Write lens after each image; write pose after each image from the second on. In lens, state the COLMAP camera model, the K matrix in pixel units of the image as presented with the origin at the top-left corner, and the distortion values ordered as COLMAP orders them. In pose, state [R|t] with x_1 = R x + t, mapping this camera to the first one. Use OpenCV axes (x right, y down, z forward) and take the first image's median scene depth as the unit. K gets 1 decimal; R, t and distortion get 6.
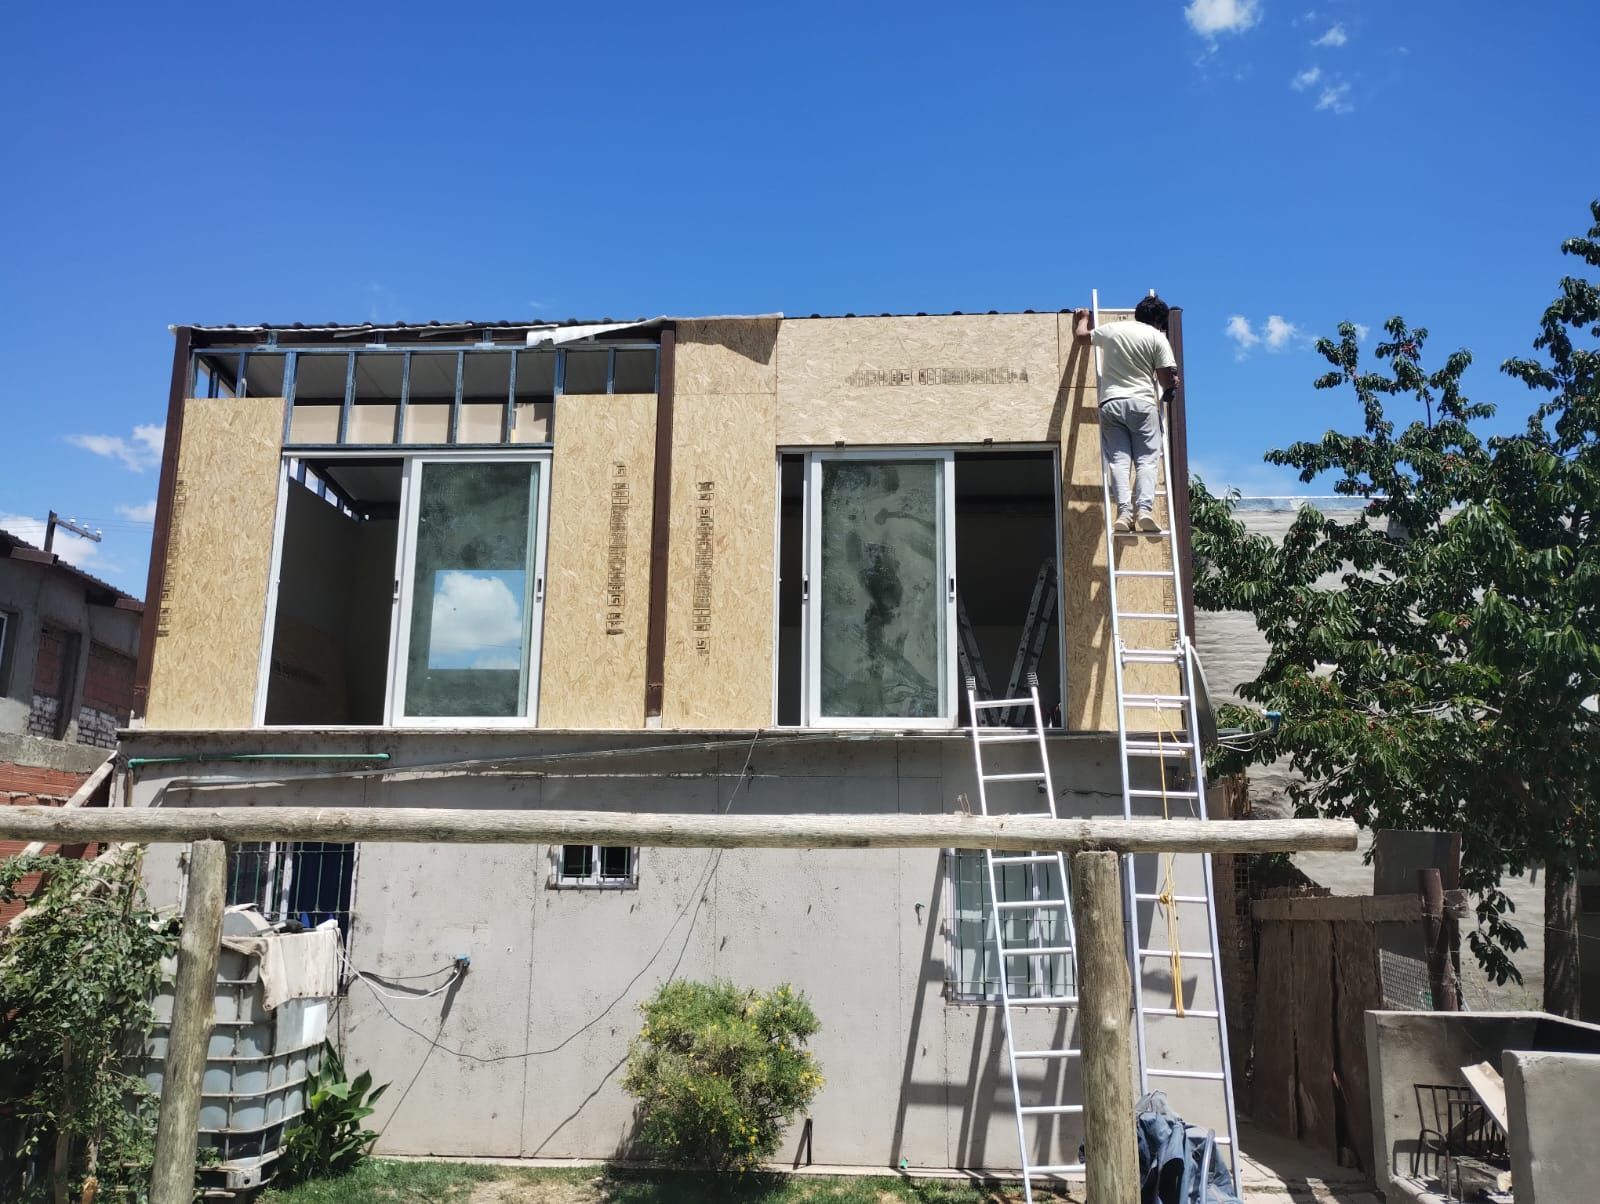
lens RADIAL K [[1315.7, 0, 817.2], [0, 1315.7, 606.3], [0, 0, 1]] dist [0.052513, -0.053307]
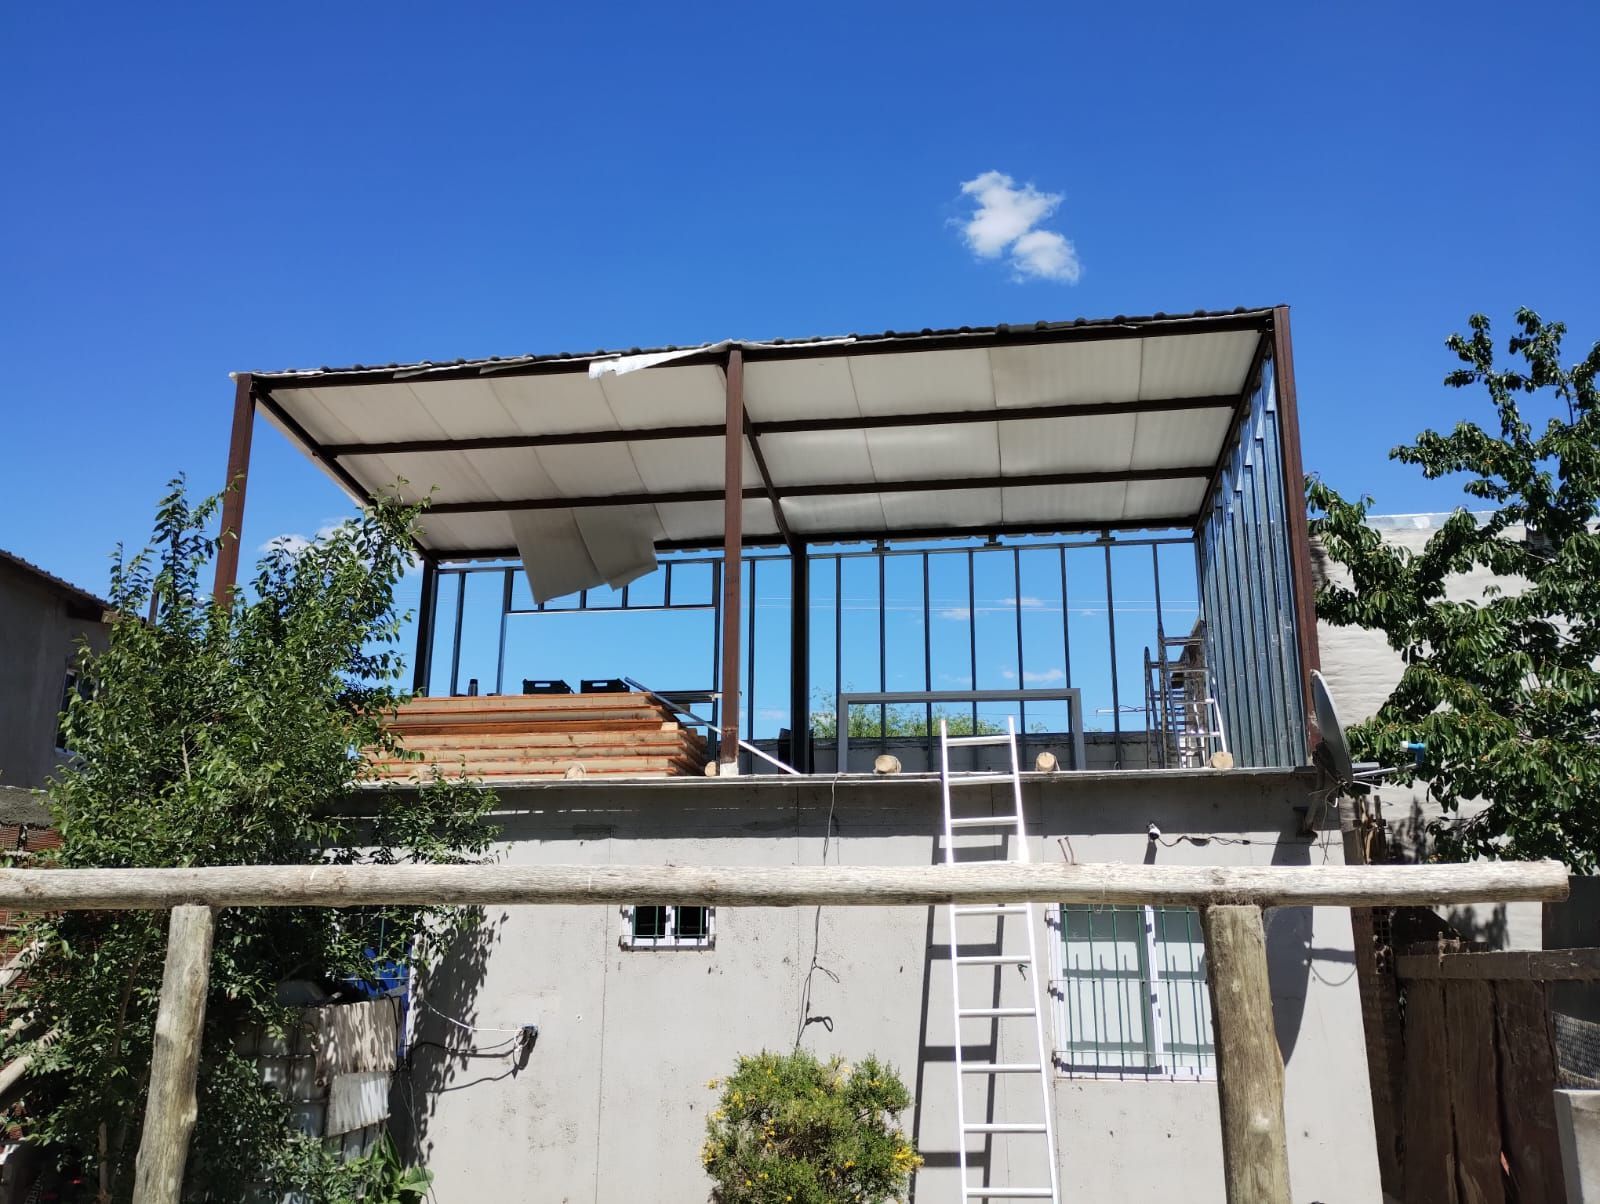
lens RADIAL K [[1315.7, 0, 817.6], [0, 1315.7, 606.3], [0, 0, 1]] dist [0.052513, -0.053307]
pose [[0.997105, -0.028672, -0.070422, 0.008305], [0.025861, 0.998844, -0.040508, 0.011974], [0.071502, 0.038570, 0.996694, 0.069379]]
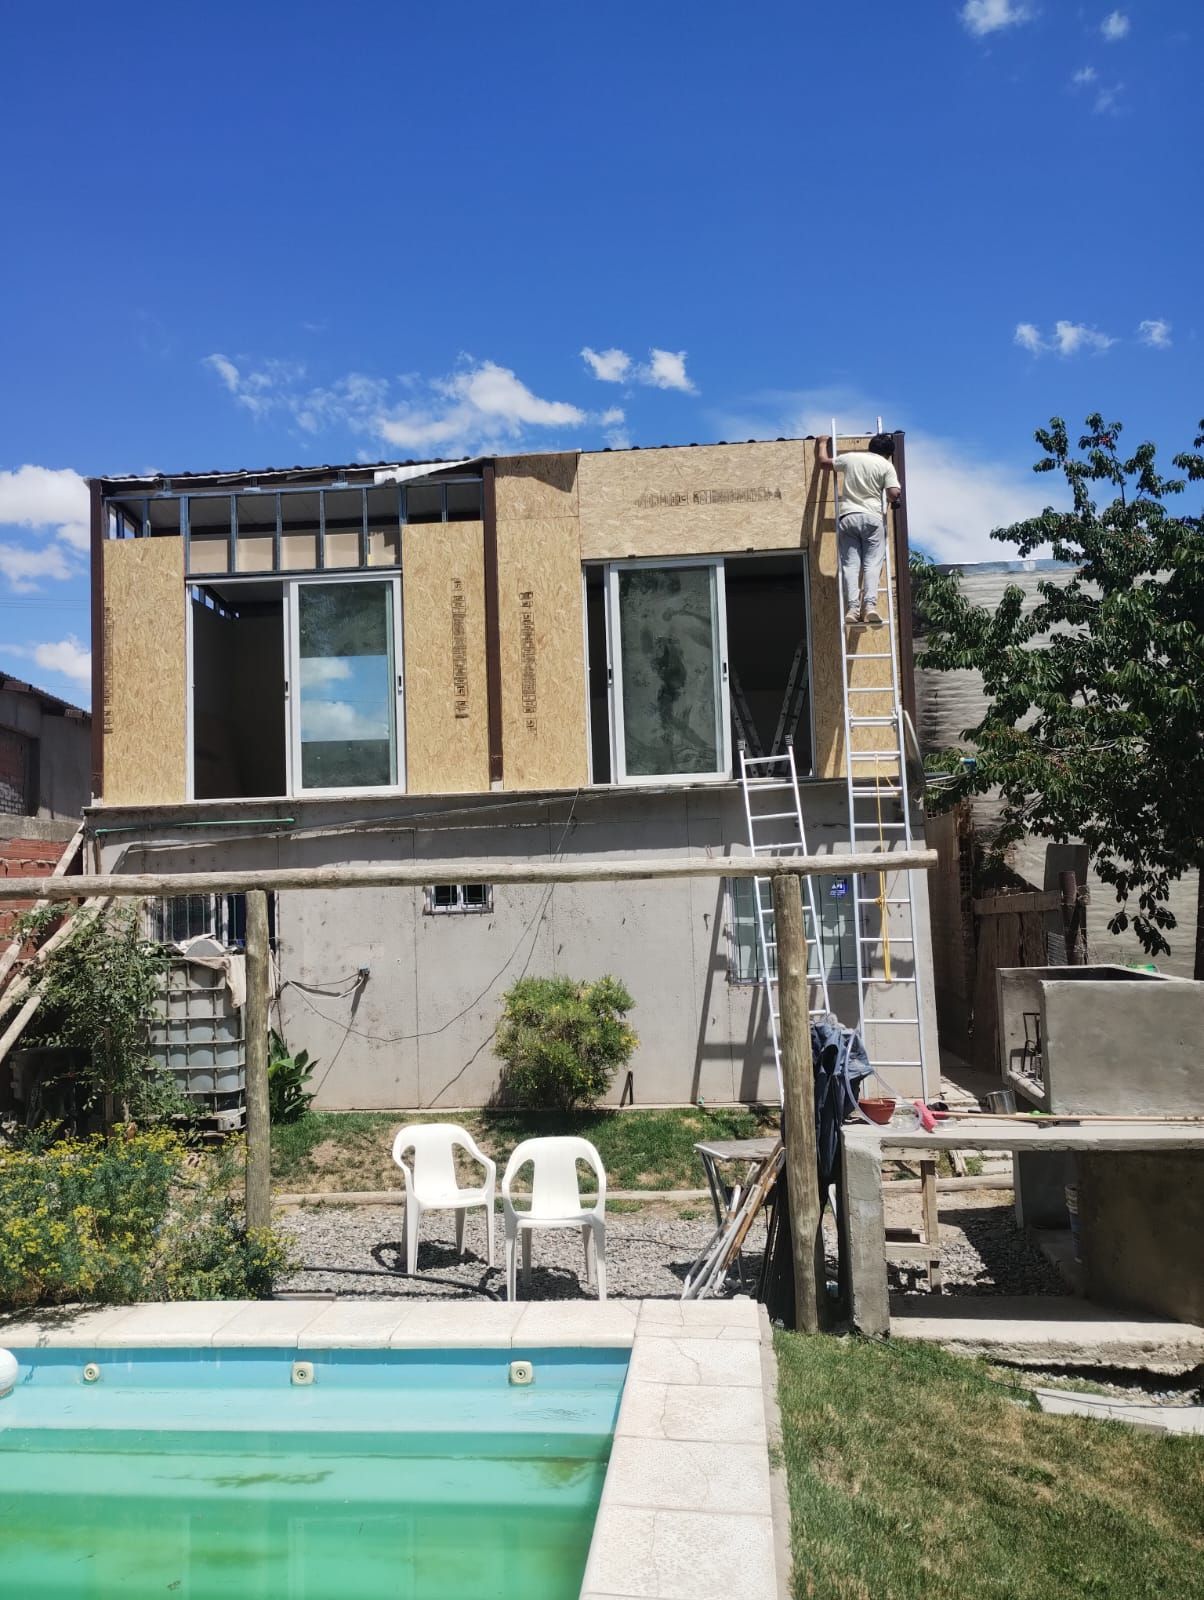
lens RADIAL K [[1315.7, 0, 614.0], [0, 1315.7, 808.6], [0, 0, 1]] dist [0.052513, -0.053307]
pose [[0.998940, -0.043793, -0.014173, 0.007705], [0.045298, 0.989966, 0.133849, -0.056110], [0.008169, -0.134349, 0.990900, -0.275645]]
